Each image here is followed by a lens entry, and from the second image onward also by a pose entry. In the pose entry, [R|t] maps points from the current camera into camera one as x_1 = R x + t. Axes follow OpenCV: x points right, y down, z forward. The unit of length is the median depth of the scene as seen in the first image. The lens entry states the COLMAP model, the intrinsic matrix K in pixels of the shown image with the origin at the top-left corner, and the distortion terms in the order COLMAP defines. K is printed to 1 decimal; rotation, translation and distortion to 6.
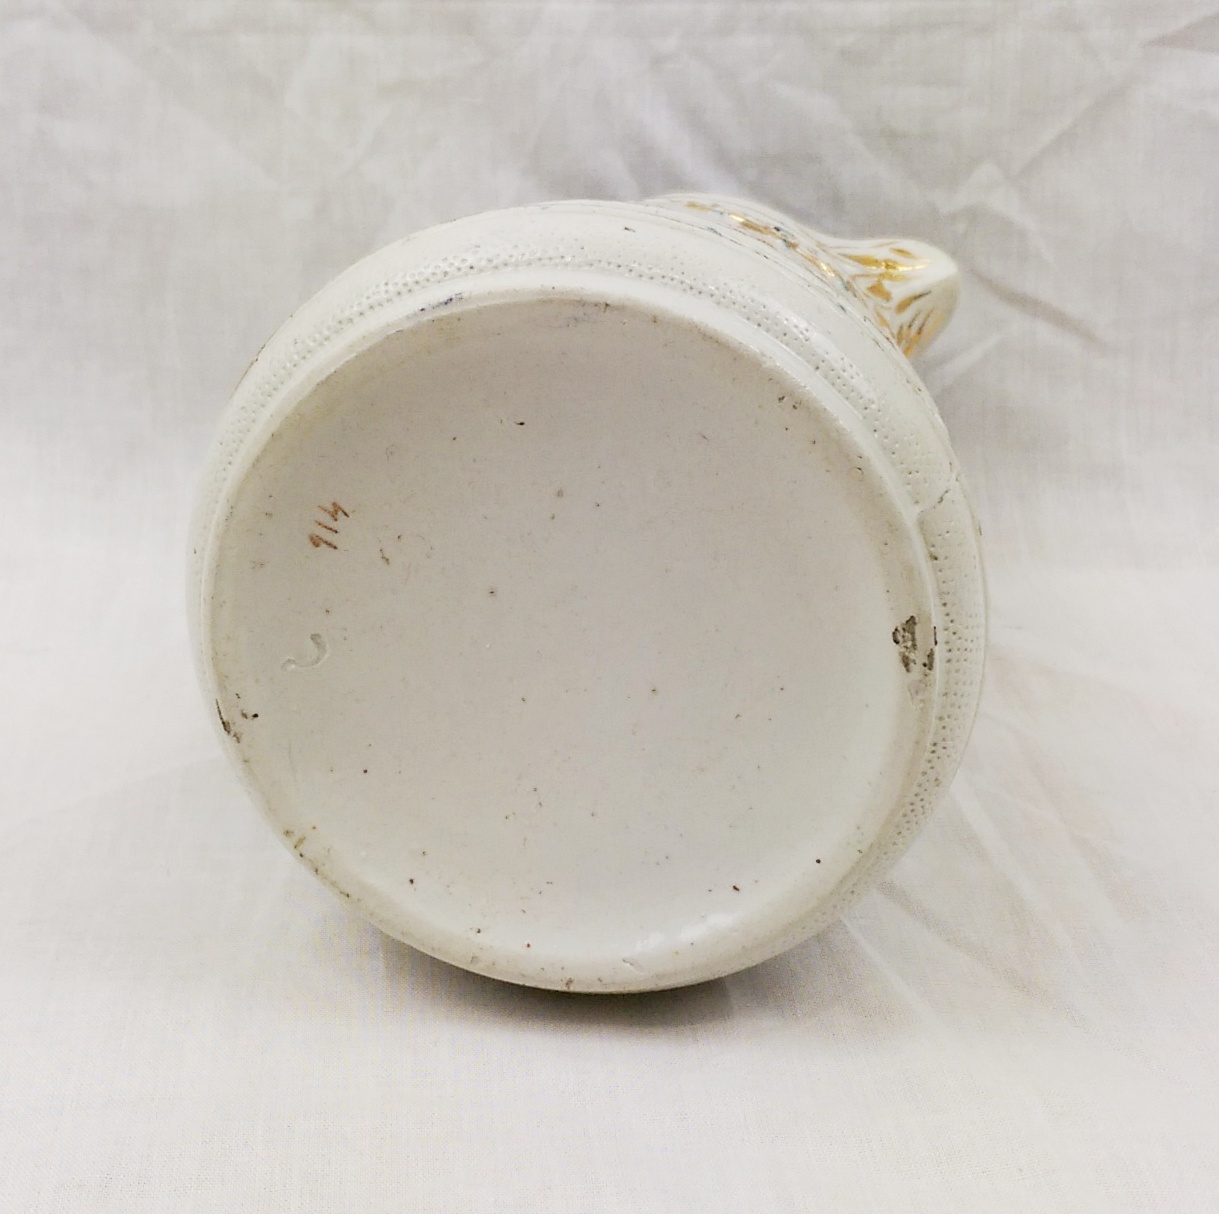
lens RADIAL K [[1579.3, 0, 615.7], [0, 1579.3, 598.9], [0, 0, 1]] dist [0.138460, -0.260542]
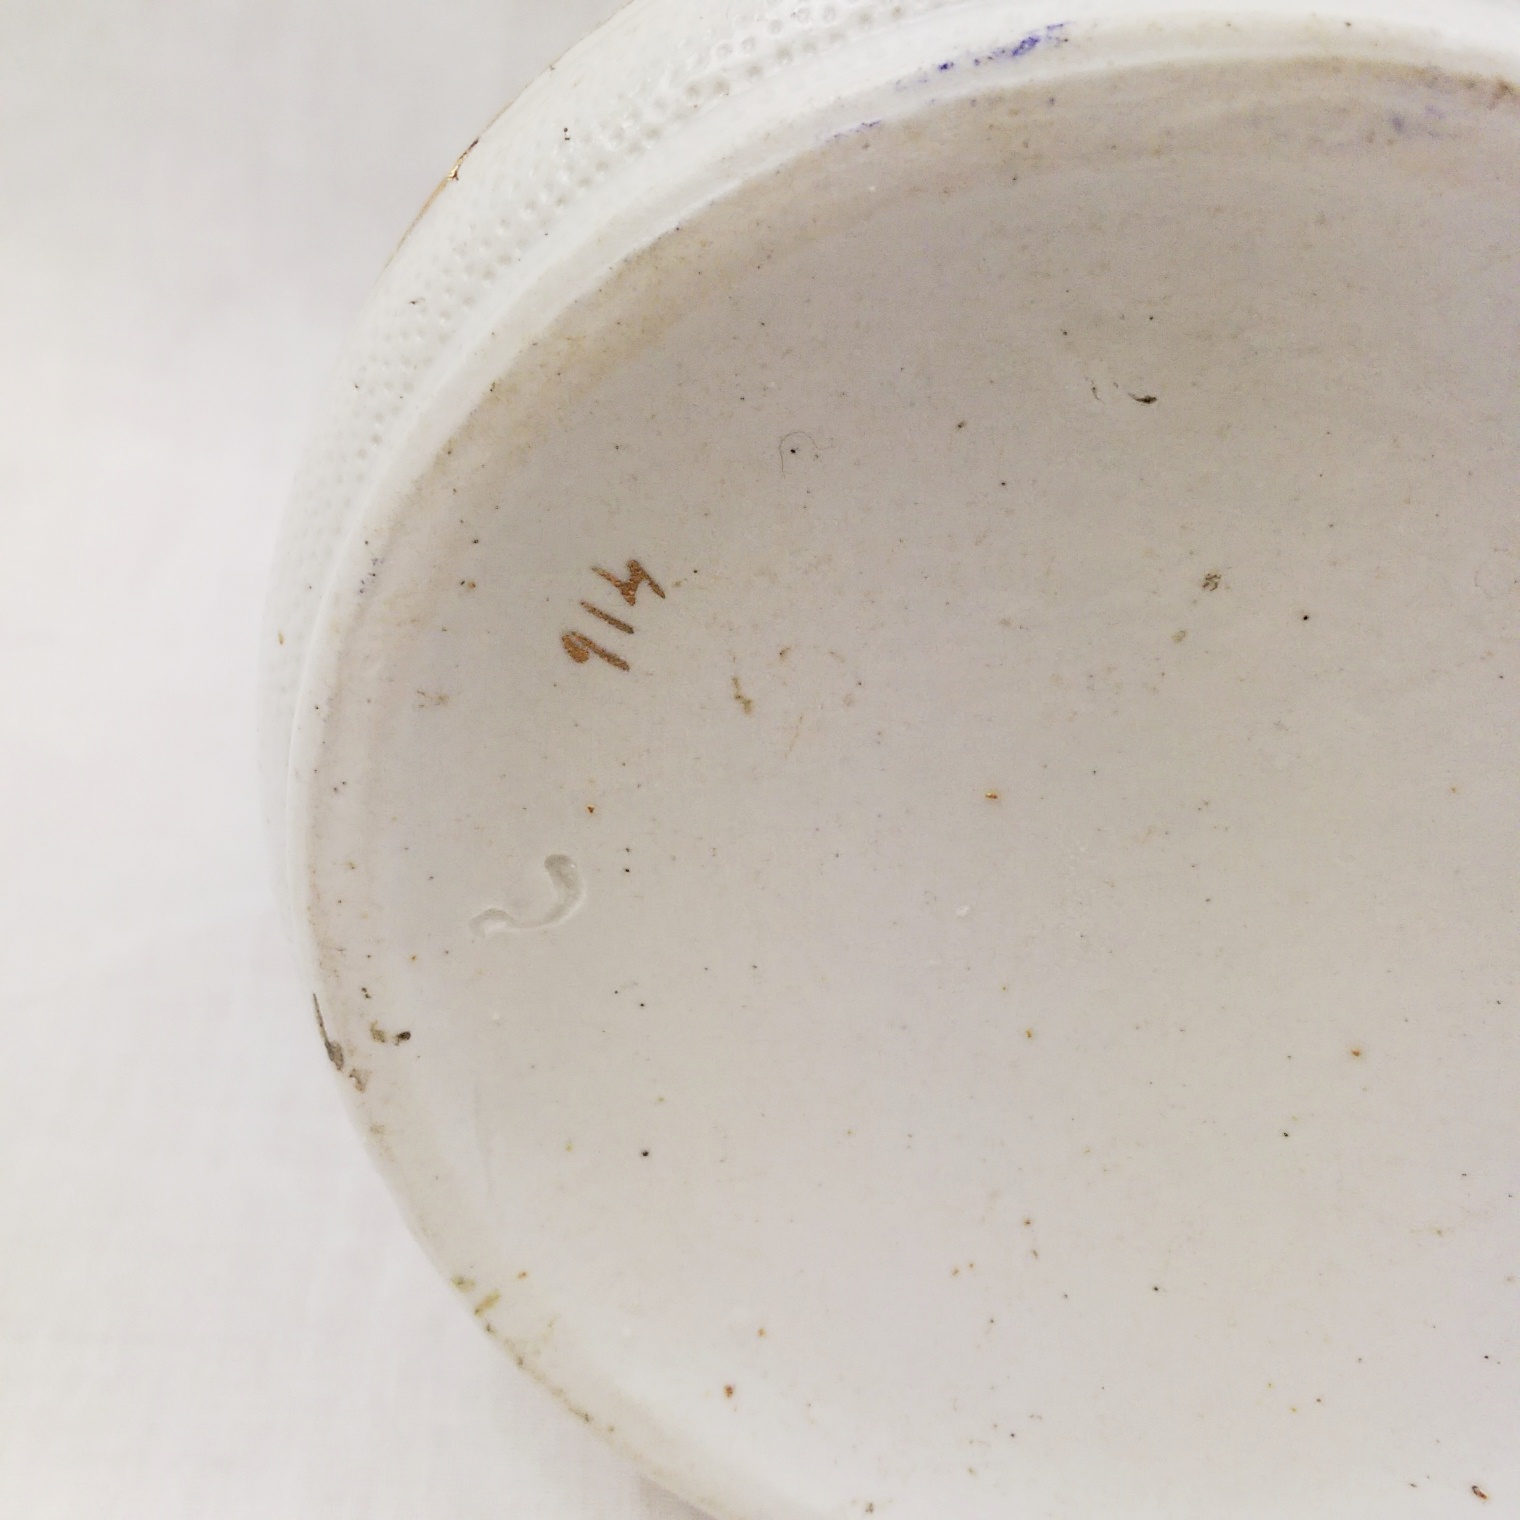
lens RADIAL K [[2003.4, 0, 804.7], [0, 2003.4, 709.1], [0, 0, 1]] dist [0.147977, -0.428114]
pose [[0.996905, 0.076930, -0.016186, -0.125175], [-0.074810, 0.991612, 0.105401, -0.080898], [0.024159, -0.103864, 0.994298, 0.505827]]
